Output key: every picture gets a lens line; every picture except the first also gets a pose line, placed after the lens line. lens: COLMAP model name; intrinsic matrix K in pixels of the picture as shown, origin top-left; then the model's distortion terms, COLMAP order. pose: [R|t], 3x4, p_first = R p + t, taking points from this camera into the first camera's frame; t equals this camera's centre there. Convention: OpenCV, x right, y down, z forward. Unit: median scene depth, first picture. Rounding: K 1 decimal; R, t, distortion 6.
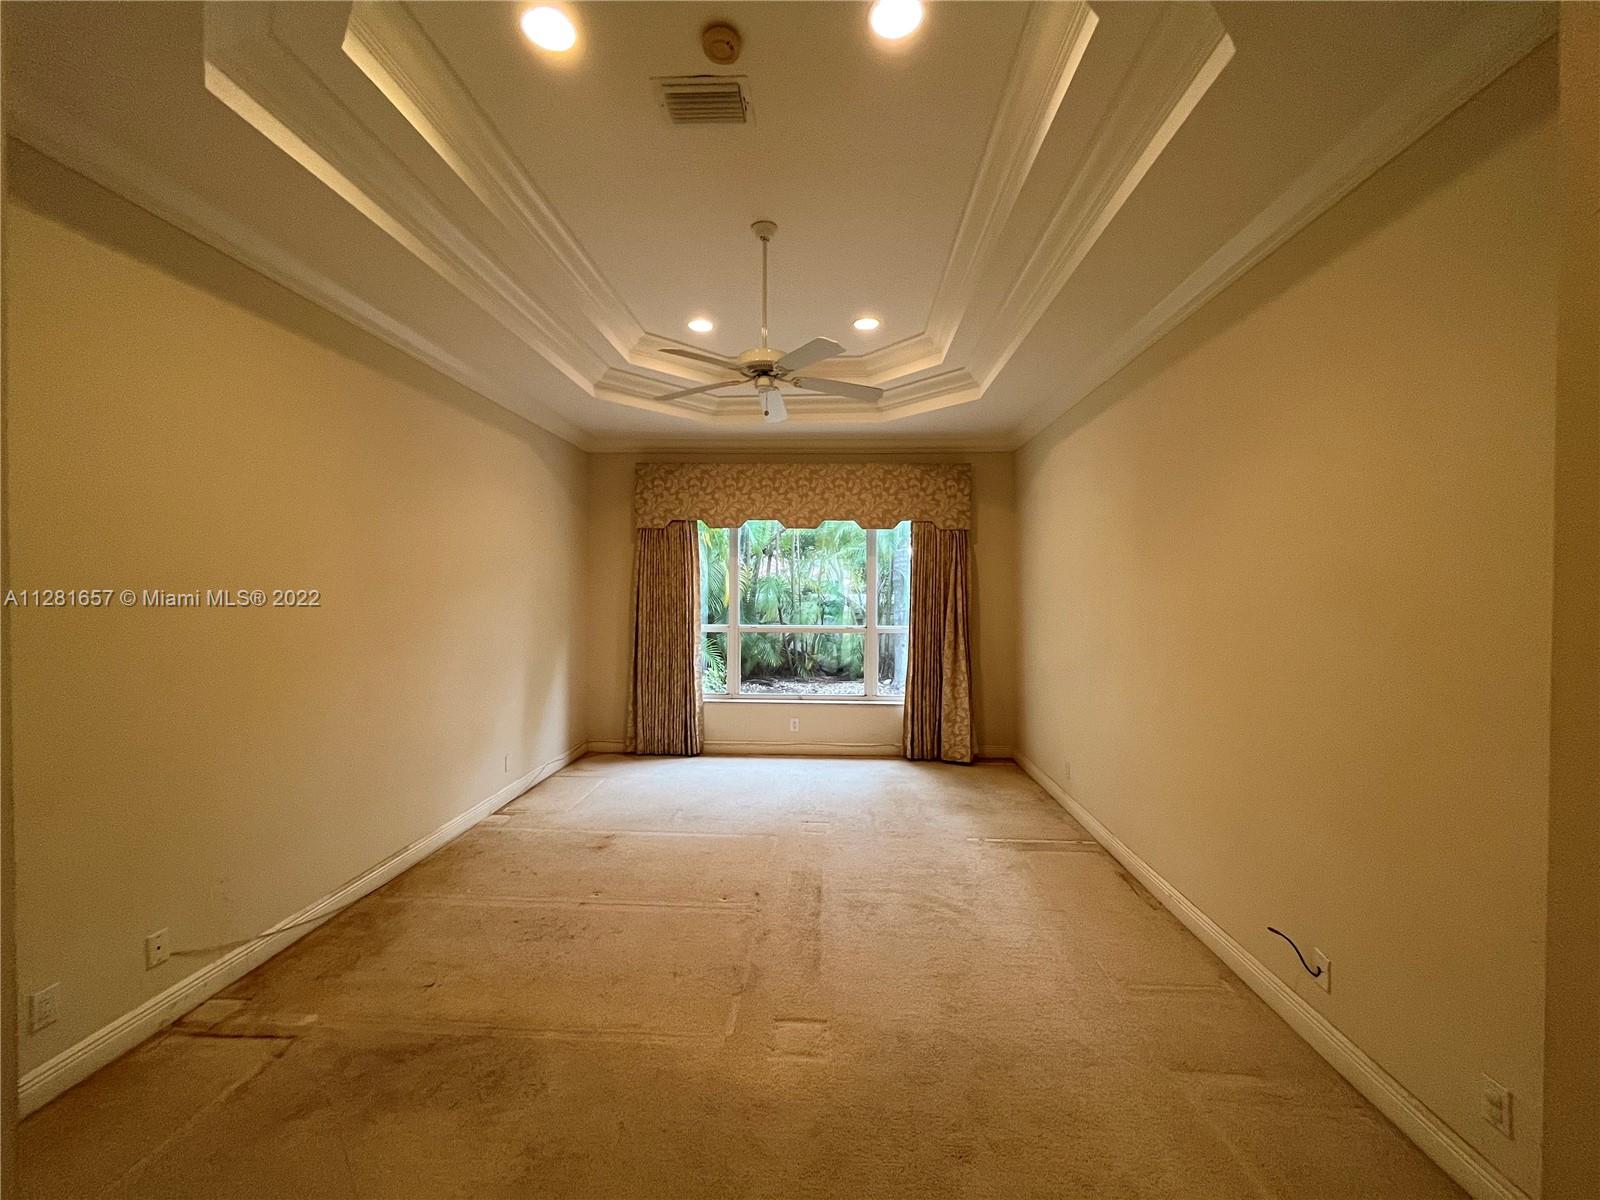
lens RADIAL K [[647.8, 0, 804.2], [0, 647.8, 595.5], [0, 0, 1]] dist [-0.003042, -0.000132]
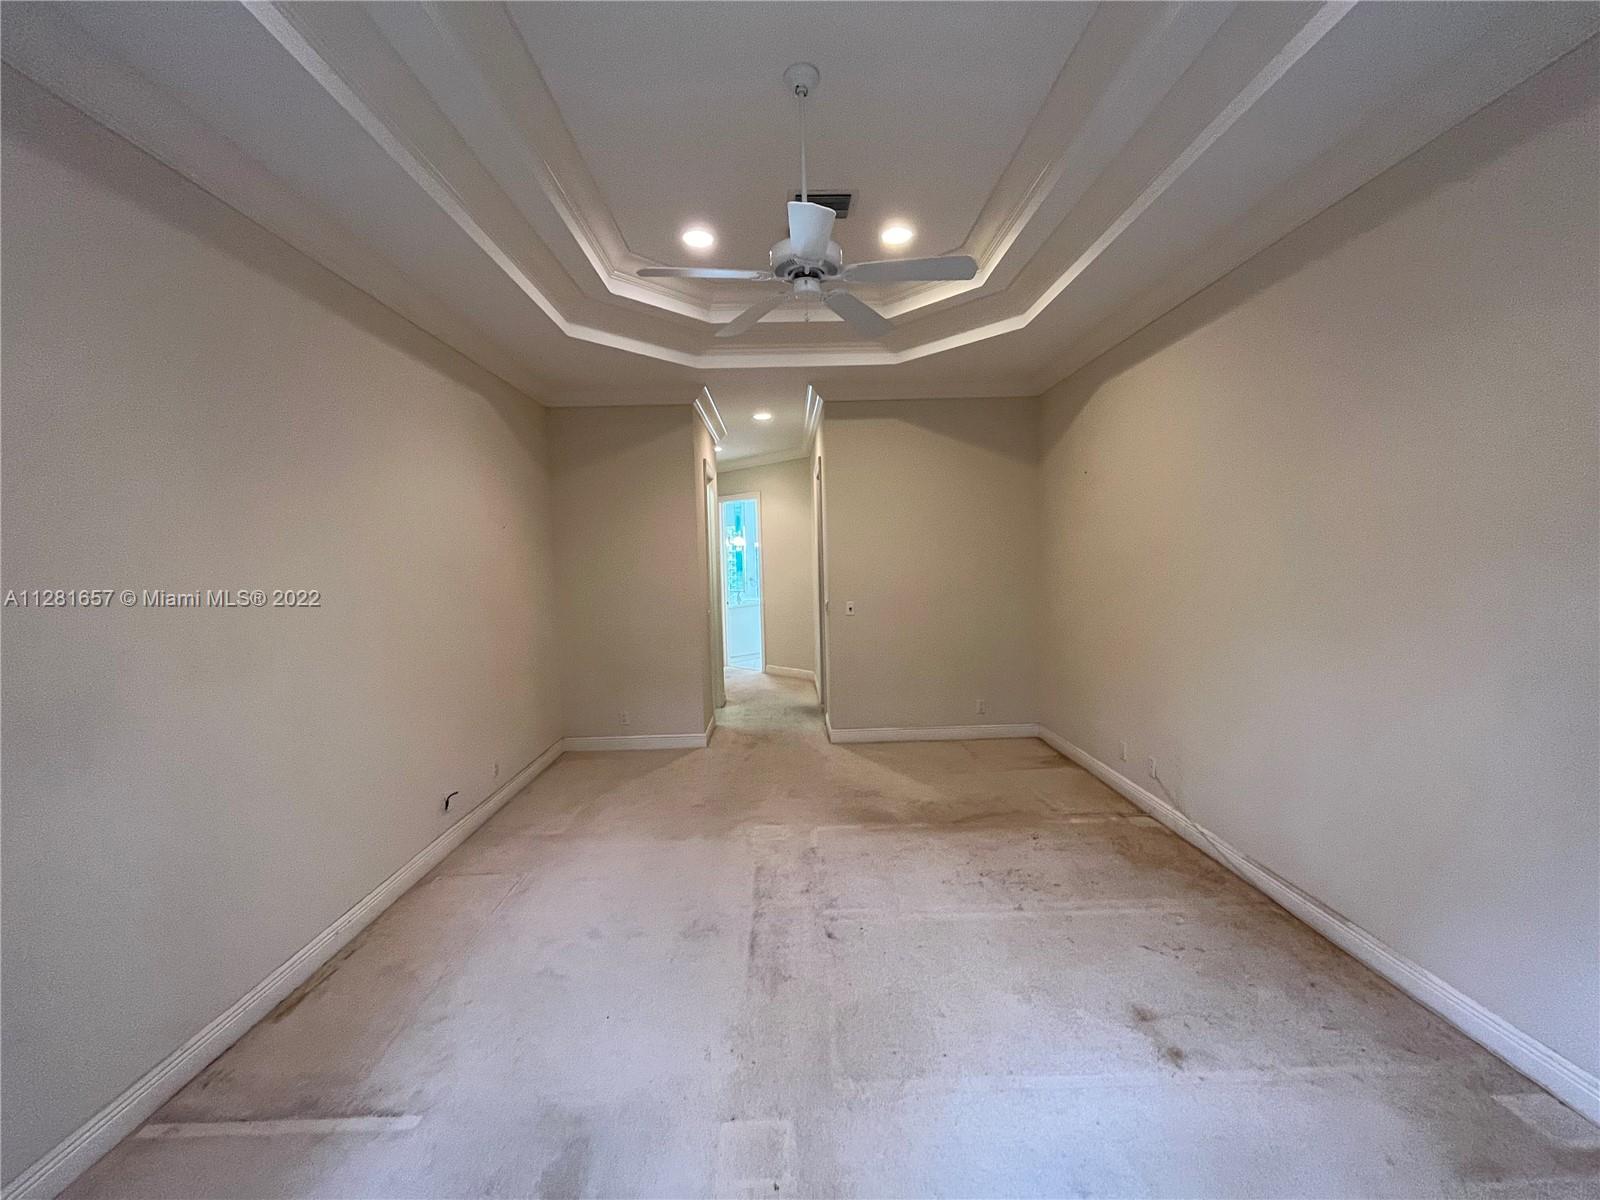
lens RADIAL K [[647.8, 0, 798.4], [0, 647.8, 602.3], [0, 0, 1]] dist [-0.003042, -0.000132]
pose [[-0.996882, 0.026267, -0.074410, 0.016151], [0.020343, 0.996646, 0.079269, -0.019312], [0.076243, 0.077508, -0.994072, 1.853200]]
